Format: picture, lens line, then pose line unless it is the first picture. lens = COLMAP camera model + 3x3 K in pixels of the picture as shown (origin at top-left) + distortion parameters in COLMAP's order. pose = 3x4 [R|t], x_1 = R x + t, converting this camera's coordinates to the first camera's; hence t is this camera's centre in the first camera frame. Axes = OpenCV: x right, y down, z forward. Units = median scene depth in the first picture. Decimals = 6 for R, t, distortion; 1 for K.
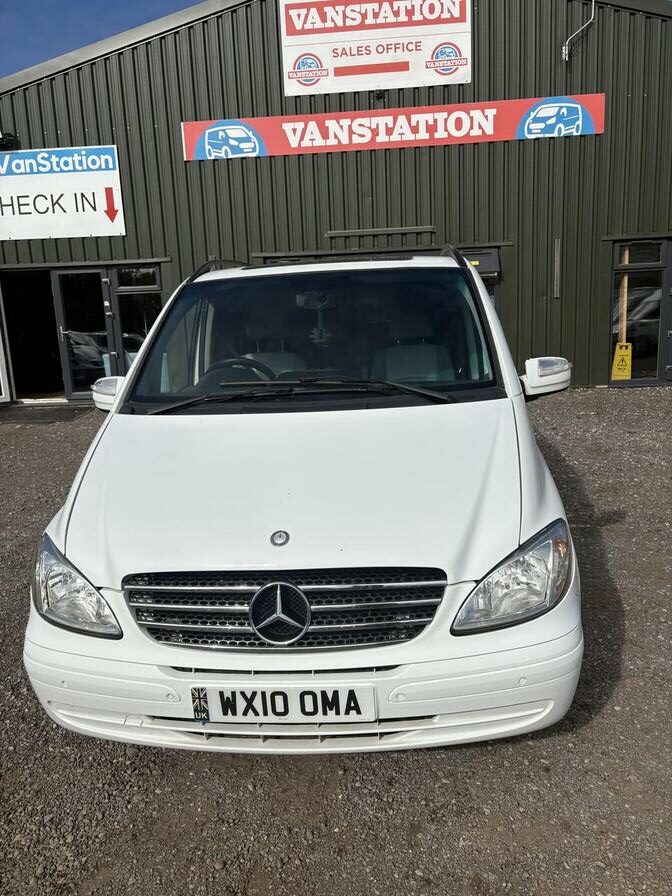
lens RADIAL K [[691.1, 0, 337.4], [0, 691.1, 454.2], [0, 0, 1]] dist [0.021104, -0.006714]
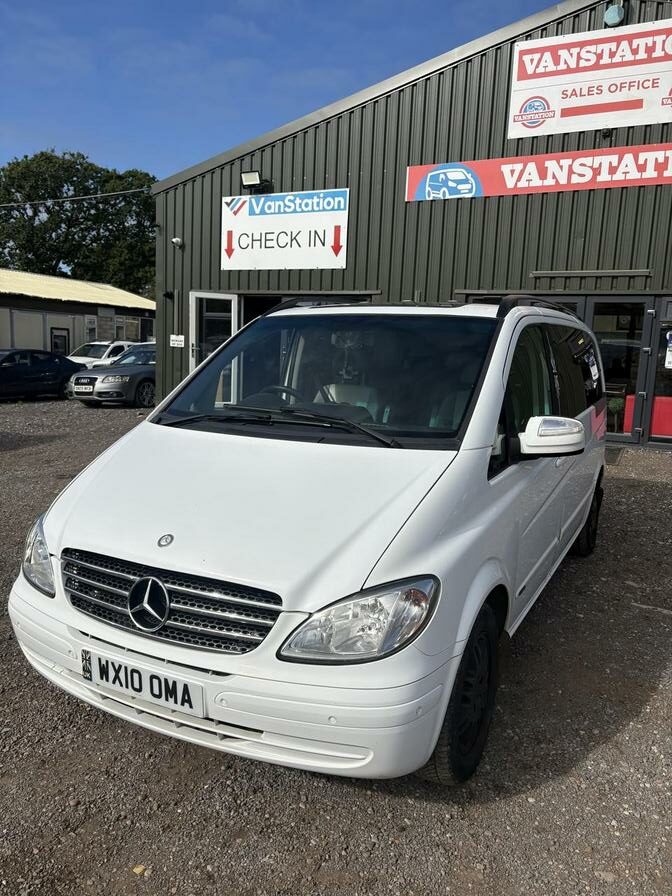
lens RADIAL K [[689.7, 0, 336.0], [0, 689.7, 448.0], [0, 0, 1]] dist [0.046743, -0.065437]
pose [[0.916479, 0.132324, -0.377568, 0.137240], [-0.151211, 0.988285, -0.020679, -0.011469], [0.370408, 0.076044, 0.925751, 0.004421]]
